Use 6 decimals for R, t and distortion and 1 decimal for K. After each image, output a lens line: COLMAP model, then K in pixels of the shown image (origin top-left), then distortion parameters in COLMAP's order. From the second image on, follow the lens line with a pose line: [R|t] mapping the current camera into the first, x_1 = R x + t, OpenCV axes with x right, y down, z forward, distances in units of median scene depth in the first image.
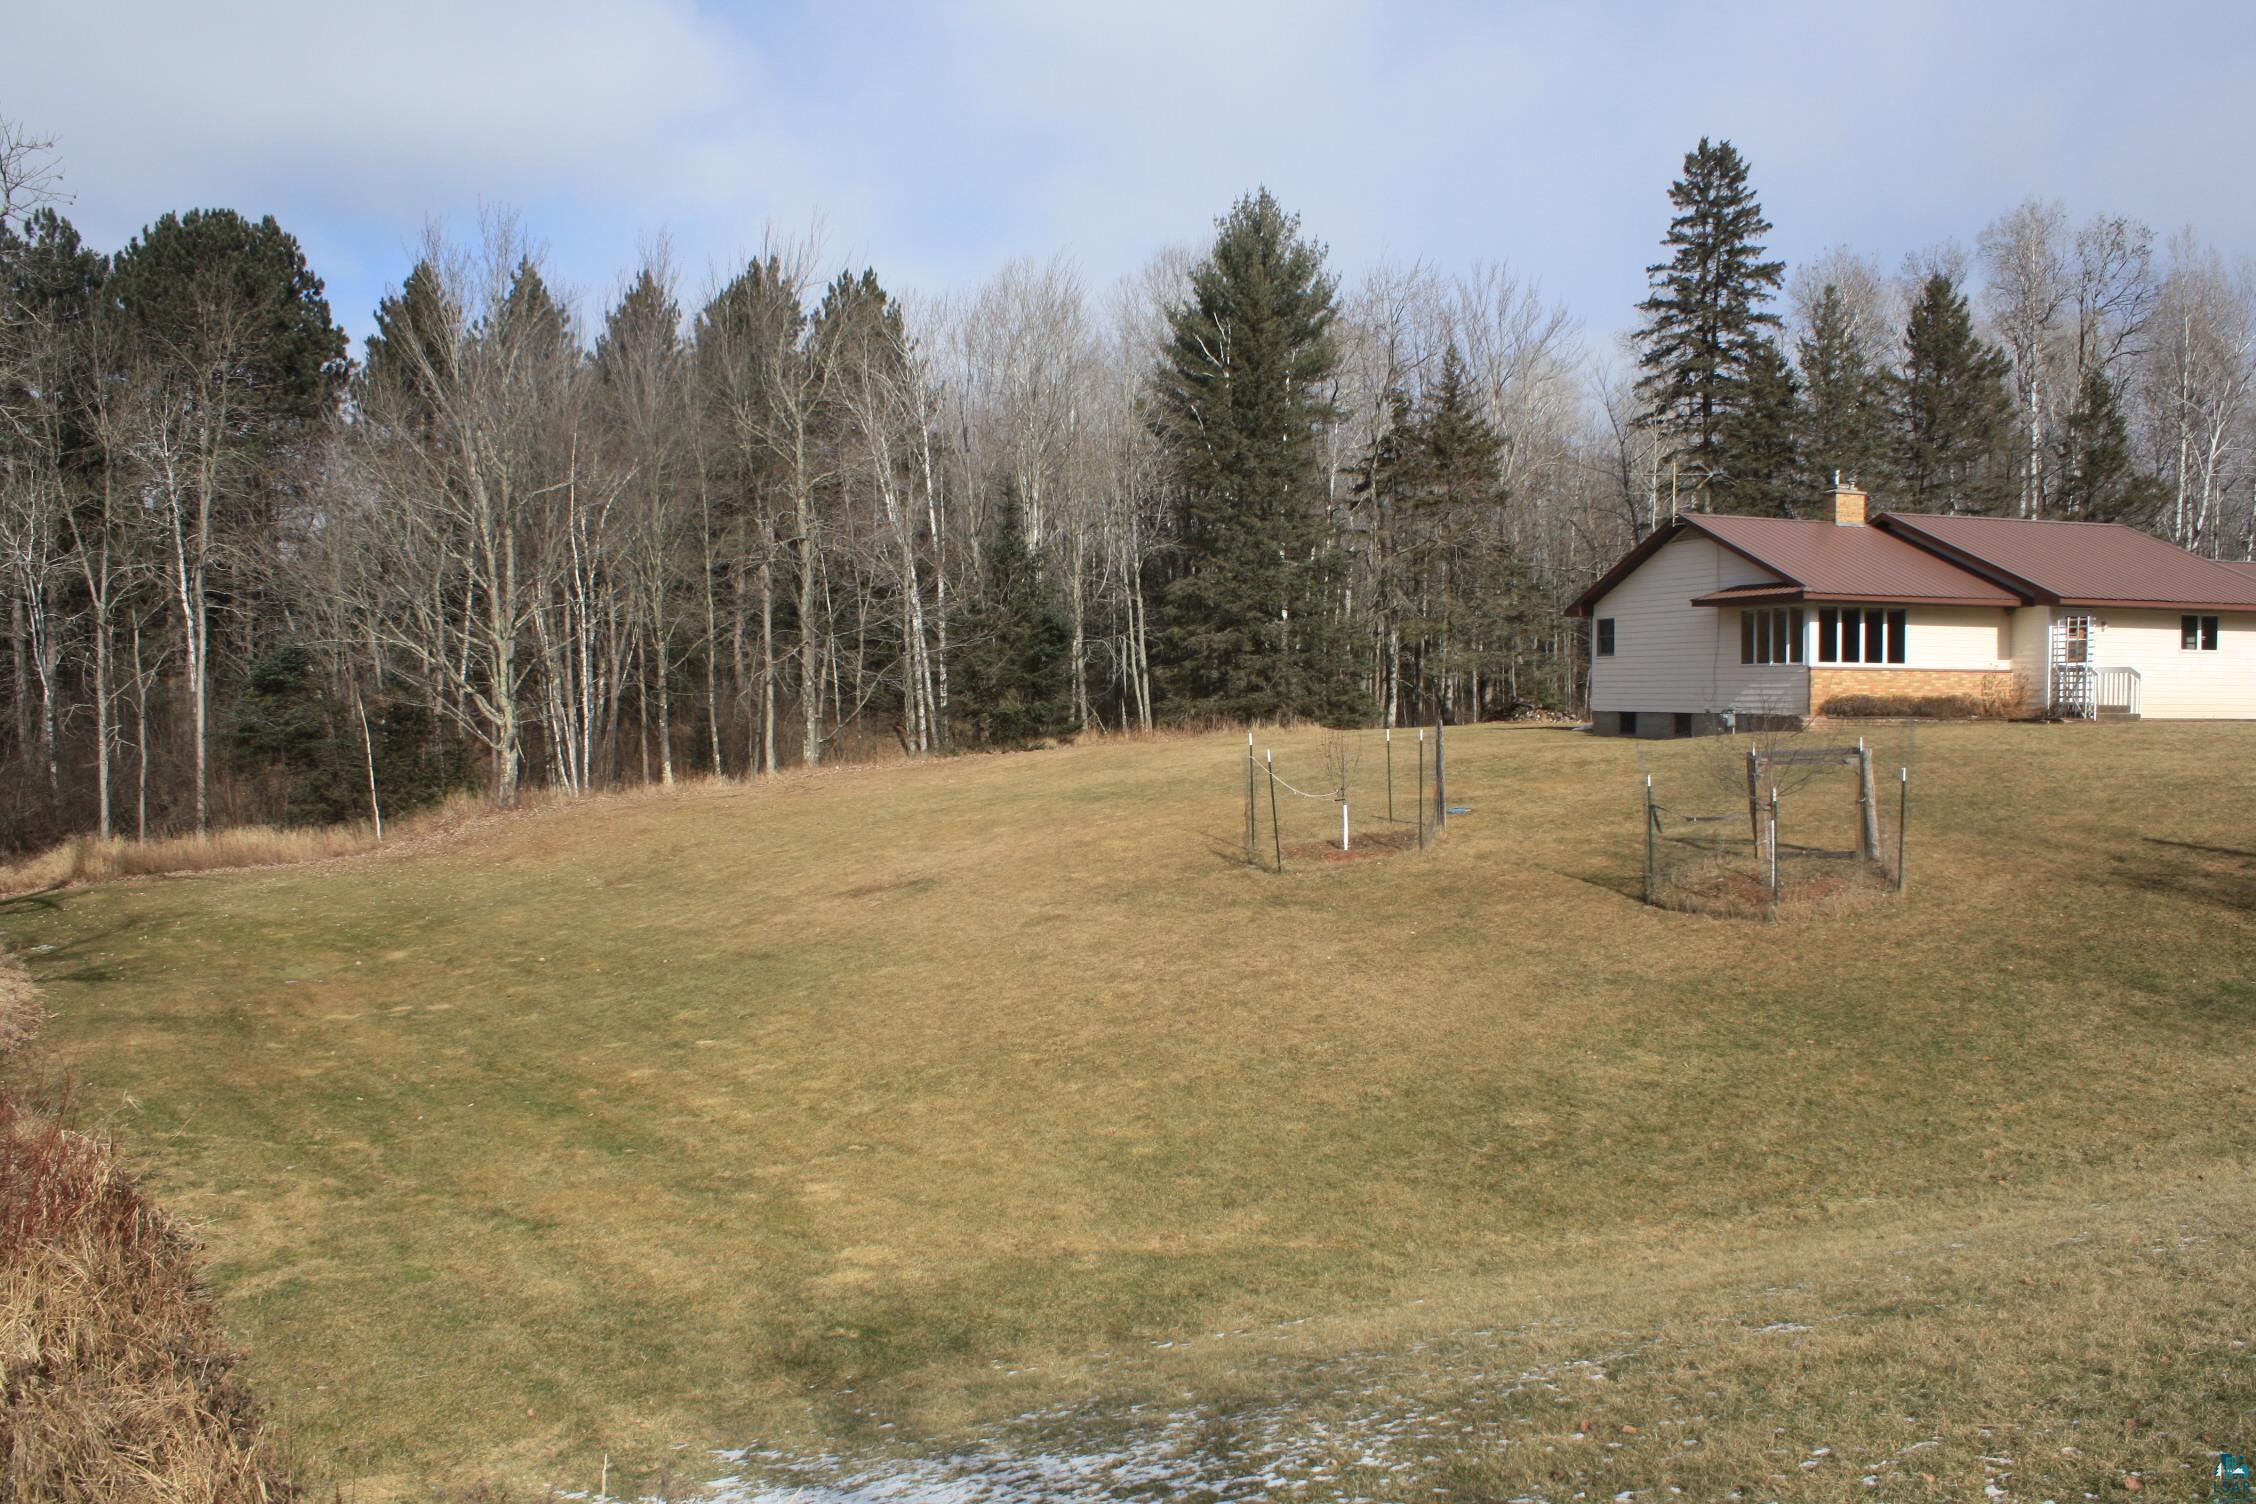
lens RADIAL K [[1894.1, 0, 1128.0], [0, 1894.1, 752.0], [0, 0, 1]] dist [-0.172077, 0.149375]
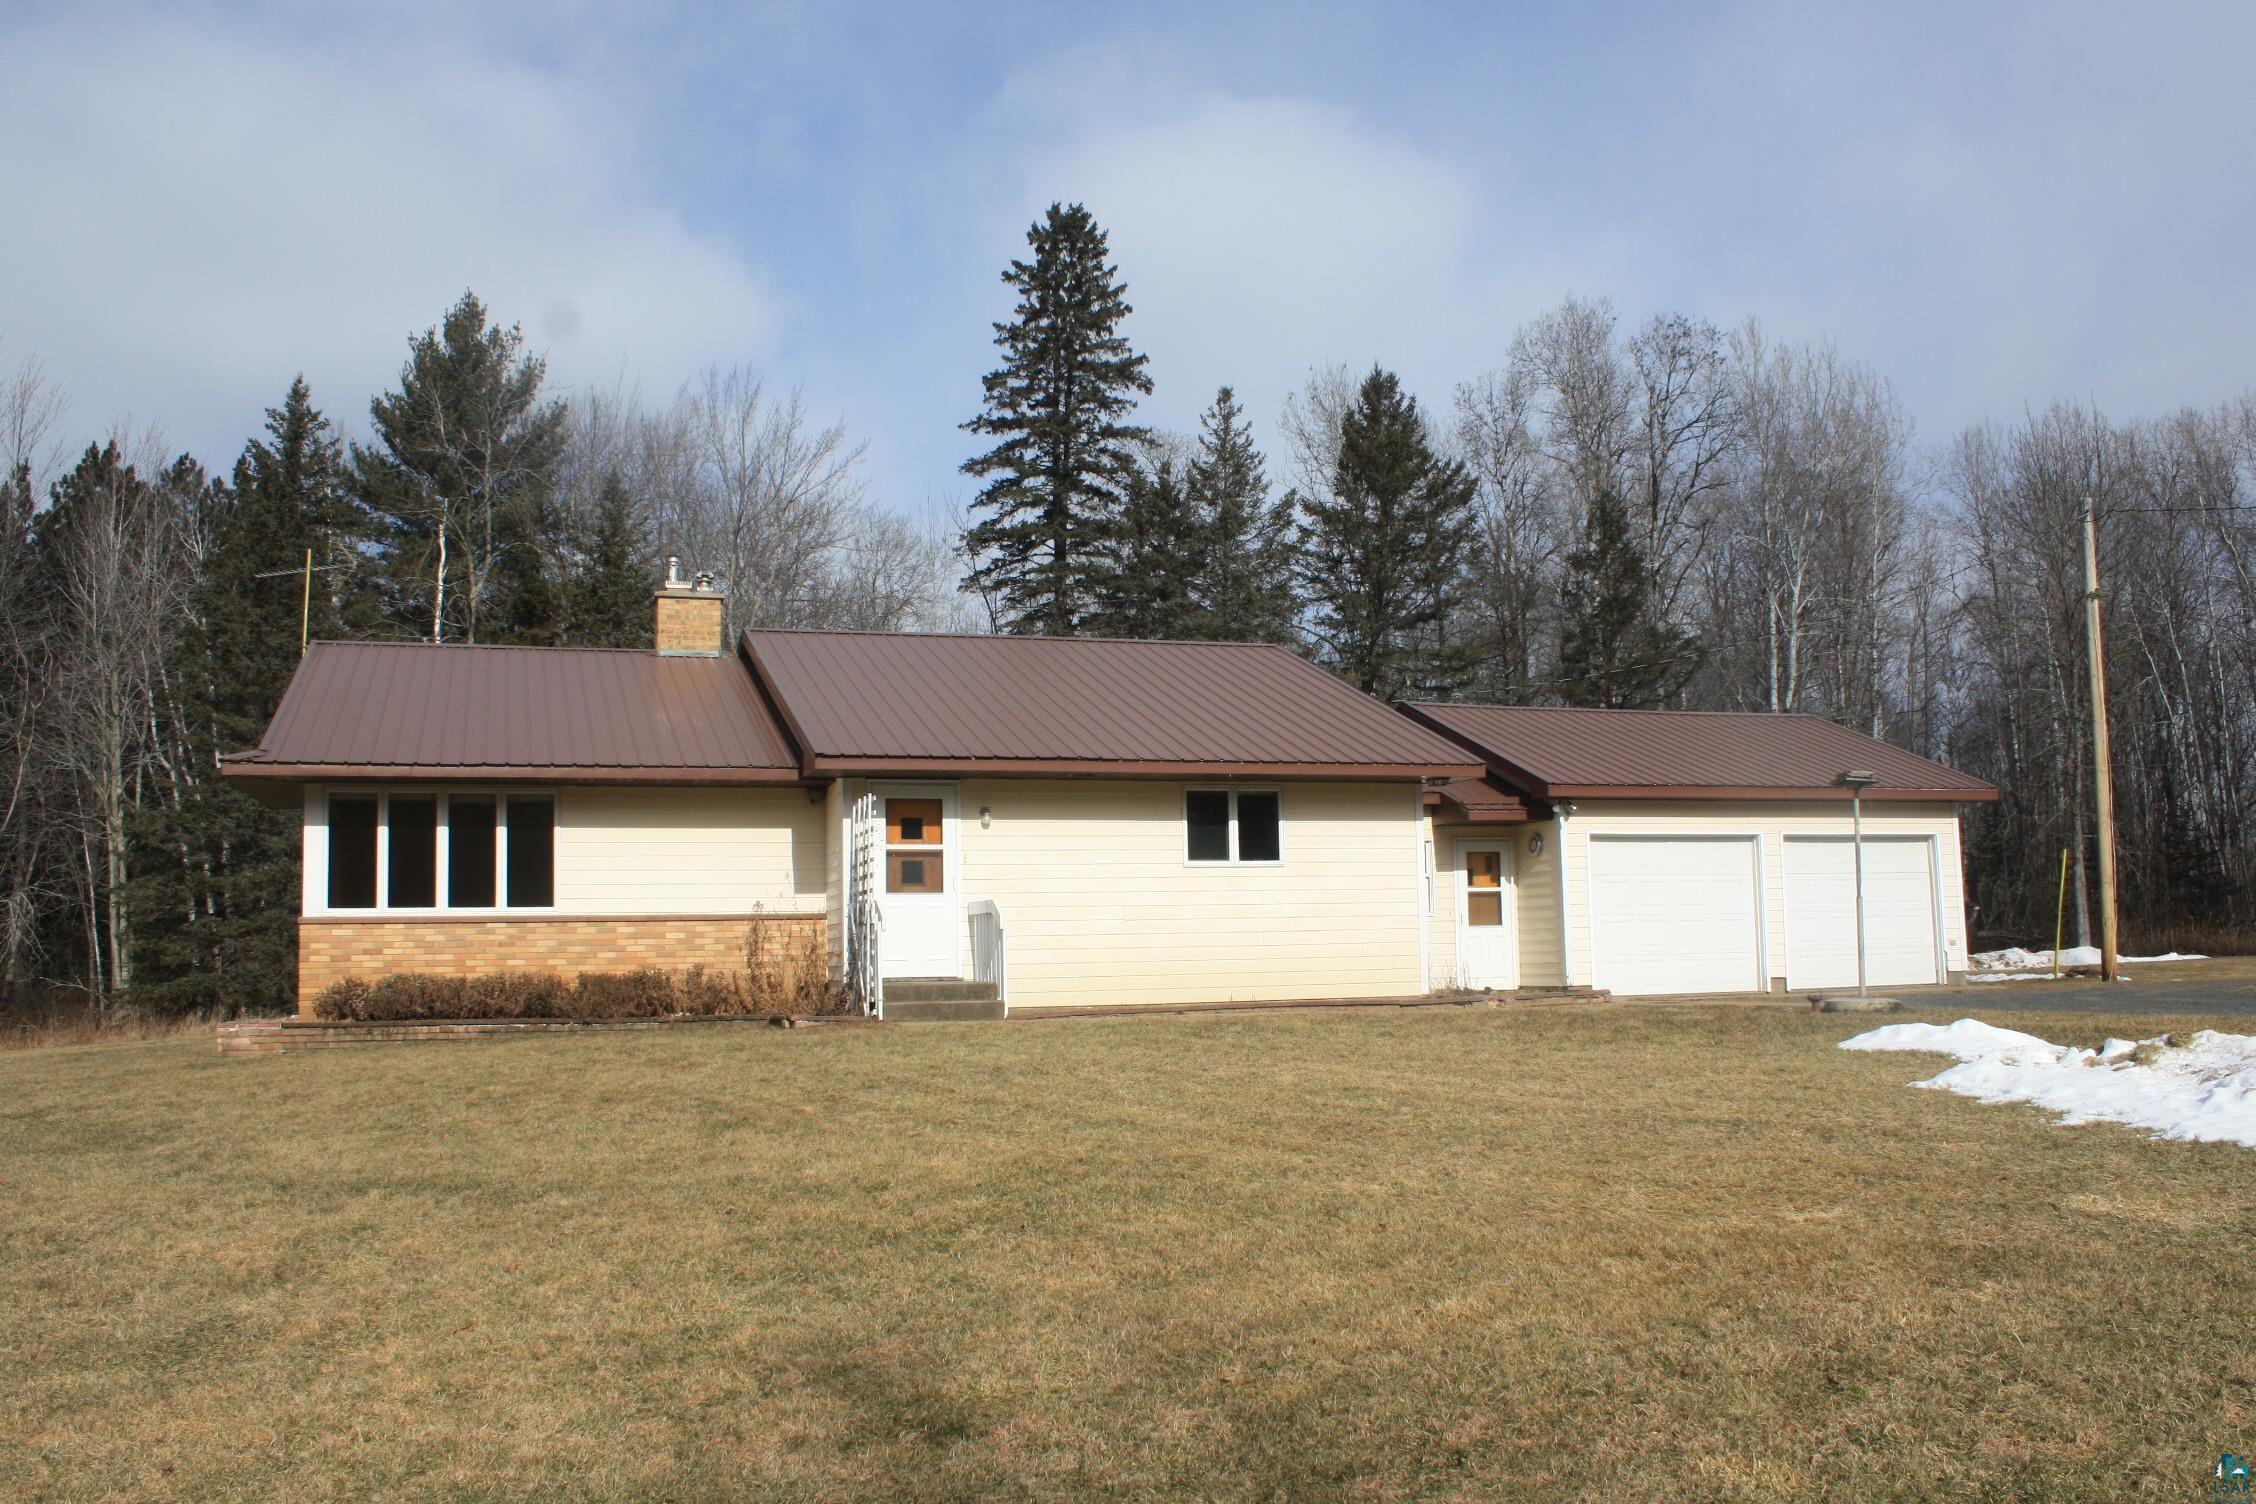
lens RADIAL K [[1894.1, 0, 1128.0], [0, 1894.1, 752.0], [0, 0, 1]] dist [-0.172077, 0.149375]
pose [[0.998847, -0.021780, 0.042785, 0.494304], [0.027426, 0.990305, -0.136178, -0.015587], [-0.039404, 0.137194, 0.989760, 0.451127]]
